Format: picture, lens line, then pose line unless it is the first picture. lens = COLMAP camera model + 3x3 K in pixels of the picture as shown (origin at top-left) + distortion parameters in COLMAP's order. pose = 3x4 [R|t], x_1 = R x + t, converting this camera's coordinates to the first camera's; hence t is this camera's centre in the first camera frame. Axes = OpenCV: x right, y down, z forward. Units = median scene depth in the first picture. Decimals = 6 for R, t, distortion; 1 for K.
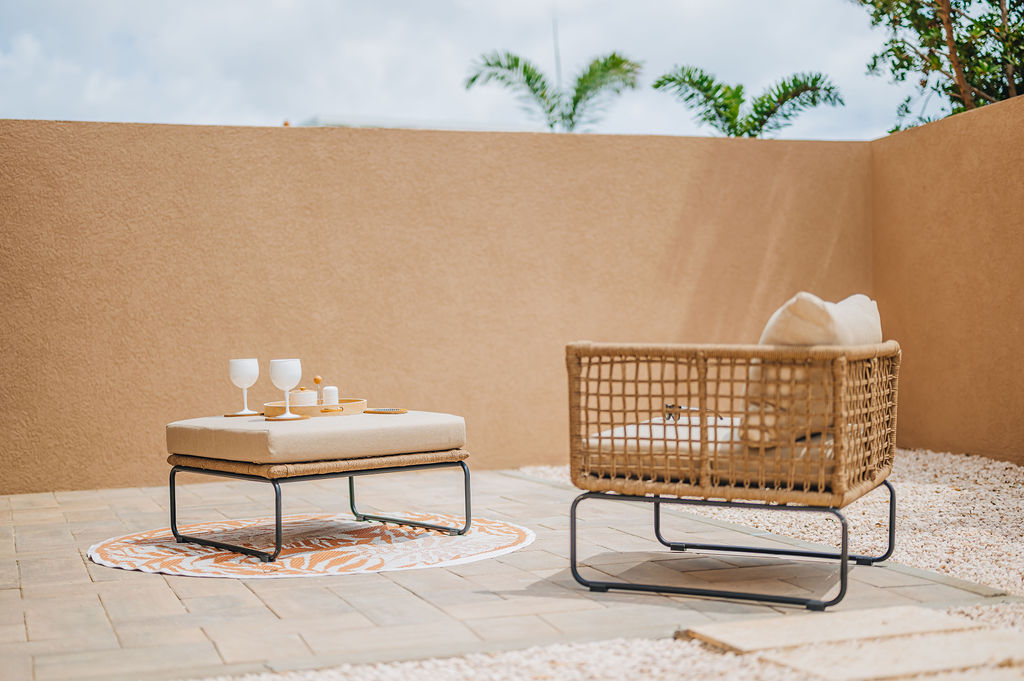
lens RADIAL K [[1547.4, 0, 512.0], [0, 1547.4, 340.5], [0, 0, 1]] dist [-0.112218, 0.115818]
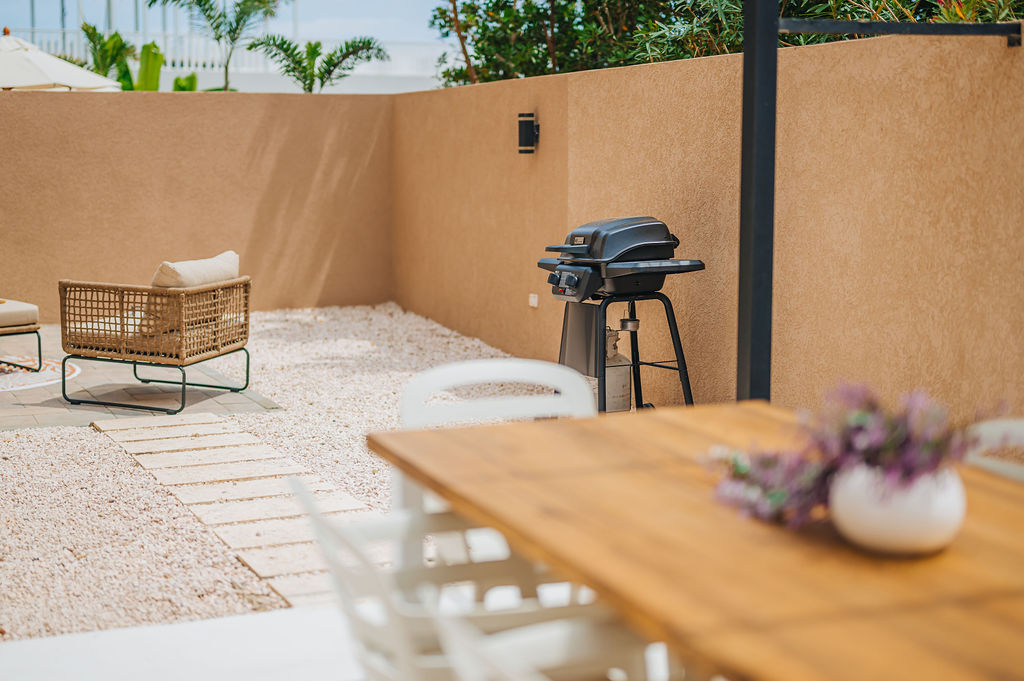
lens RADIAL K [[1547.4, 0, 512.0], [0, 1547.4, 340.5], [0, 0, 1]] dist [-0.112218, 0.115818]
pose [[0.991652, 0.009965, 0.128557, 0.281858], [-0.025343, 0.992625, 0.118550, -0.132934], [-0.126428, -0.120818, 0.984591, -0.799561]]
